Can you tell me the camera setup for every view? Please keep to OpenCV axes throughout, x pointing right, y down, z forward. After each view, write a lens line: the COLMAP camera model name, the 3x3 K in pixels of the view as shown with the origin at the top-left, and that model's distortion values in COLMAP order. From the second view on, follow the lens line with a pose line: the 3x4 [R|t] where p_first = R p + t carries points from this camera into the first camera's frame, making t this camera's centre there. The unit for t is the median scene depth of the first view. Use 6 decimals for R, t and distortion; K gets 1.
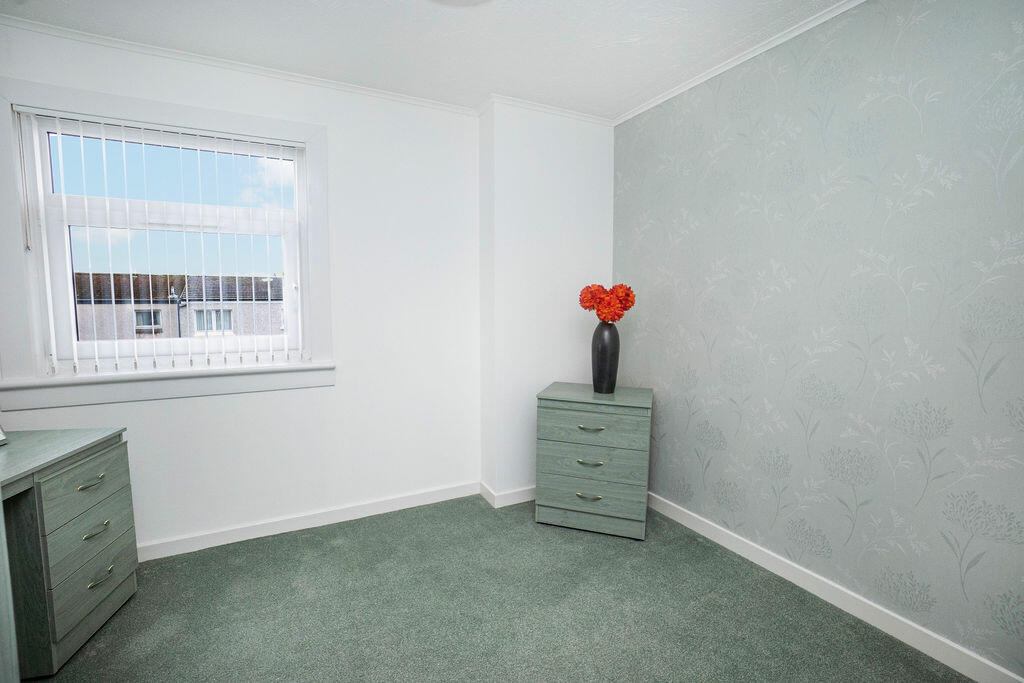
lens RADIAL K [[448.3, 0, 509.5], [0, 448.3, 344.6], [0, 0, 1]] dist [-0.046597, 0.000578]
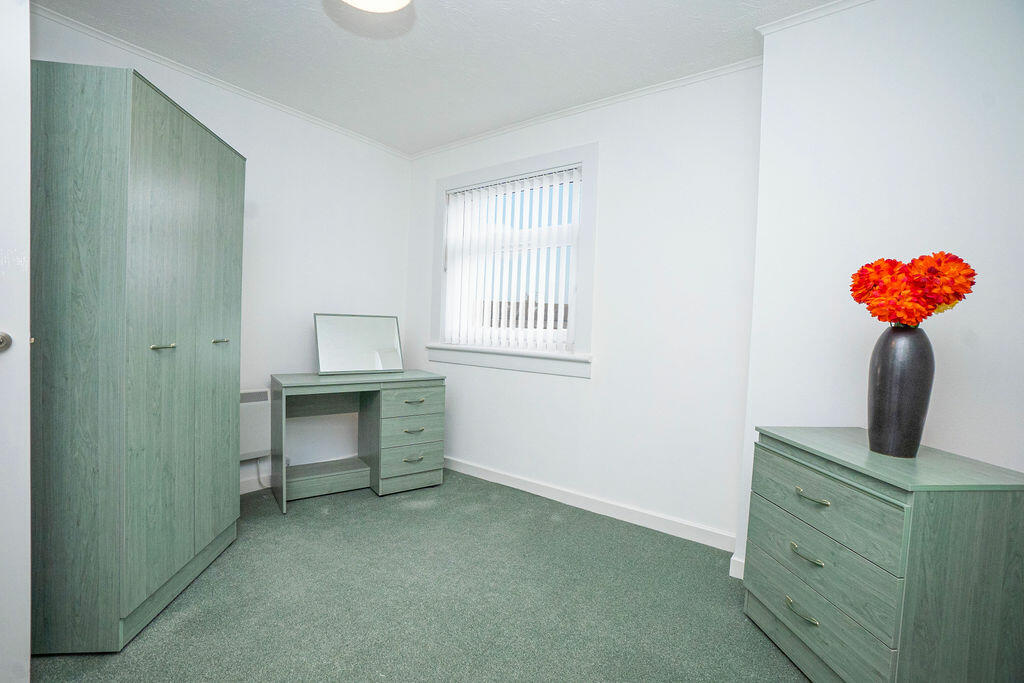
lens RADIAL K [[449.5, 0, 508.6], [0, 449.5, 337.2], [0, 0, 1]] dist [-0.040475, 0.000258]
pose [[0.411161, 0.037279, -0.910800, 0.520775], [-0.116428, 0.993128, -0.011910, 0.028469], [0.904097, 0.110939, 0.412676, 0.356382]]
